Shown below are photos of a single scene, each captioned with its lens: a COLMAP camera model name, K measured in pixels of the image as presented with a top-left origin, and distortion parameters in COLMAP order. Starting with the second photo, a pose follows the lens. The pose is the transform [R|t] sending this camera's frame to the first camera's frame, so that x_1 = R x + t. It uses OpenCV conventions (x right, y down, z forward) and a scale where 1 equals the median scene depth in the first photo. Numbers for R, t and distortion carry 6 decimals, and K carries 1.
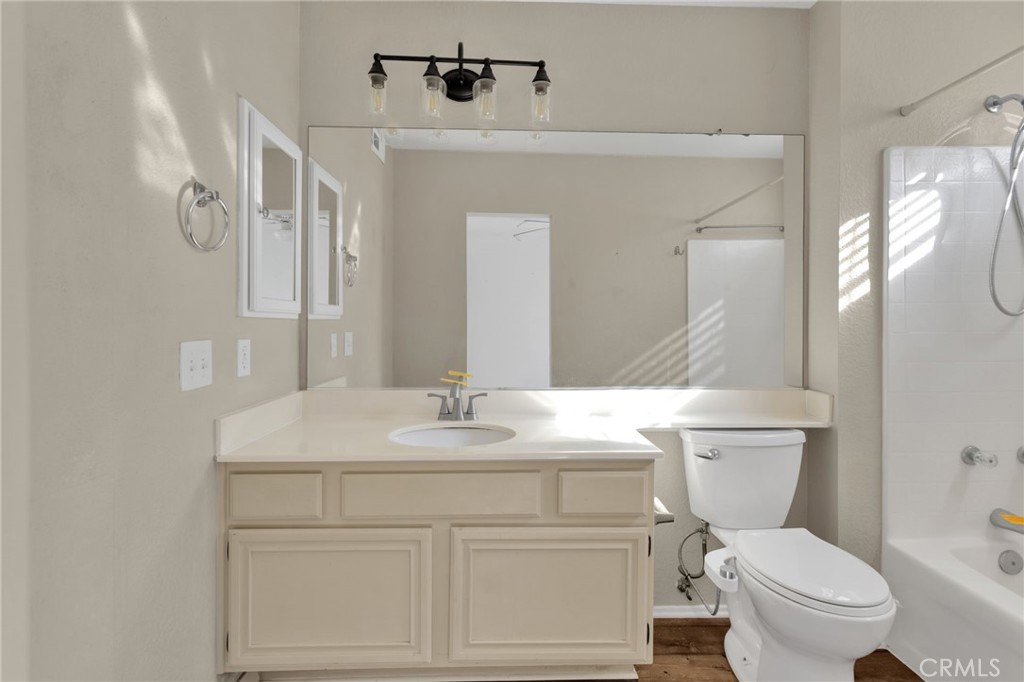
lens RADIAL K [[482.7, 0, 509.0], [0, 482.7, 328.2], [0, 0, 1]] dist [0.002756, 0.001012]
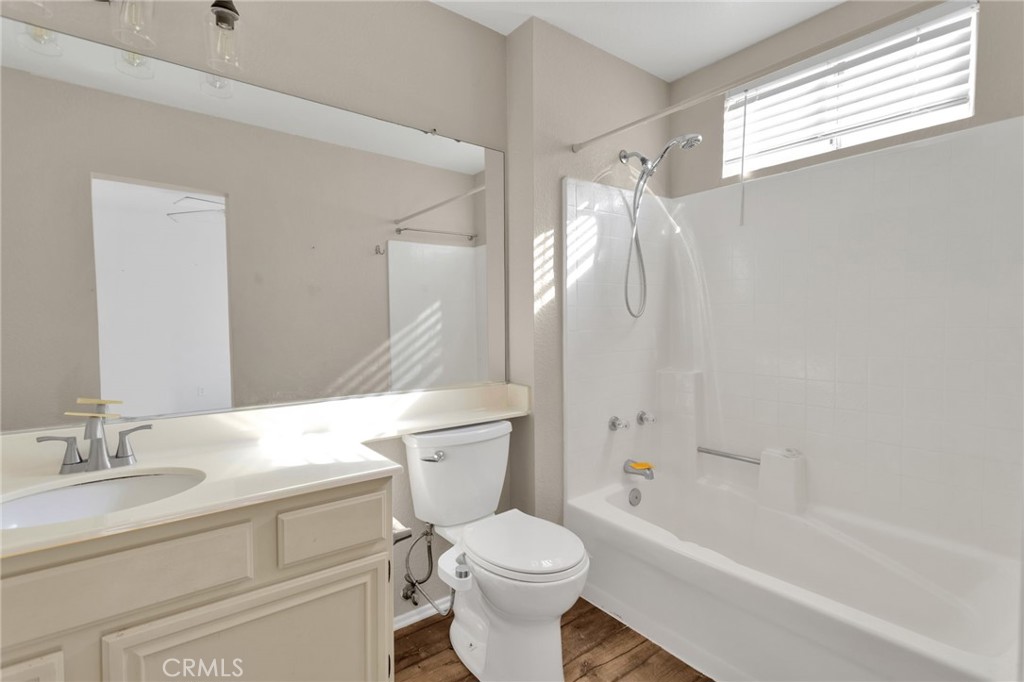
lens RADIAL K [[482.8, 0, 514.1], [0, 482.8, 342.3], [0, 0, 1]] dist [0.000213, 0.001414]
pose [[0.804725, -0.031074, 0.592834, -0.036147], [0.014035, 0.999346, 0.033330, -0.005239], [-0.593482, -0.018502, 0.804635, 0.107314]]
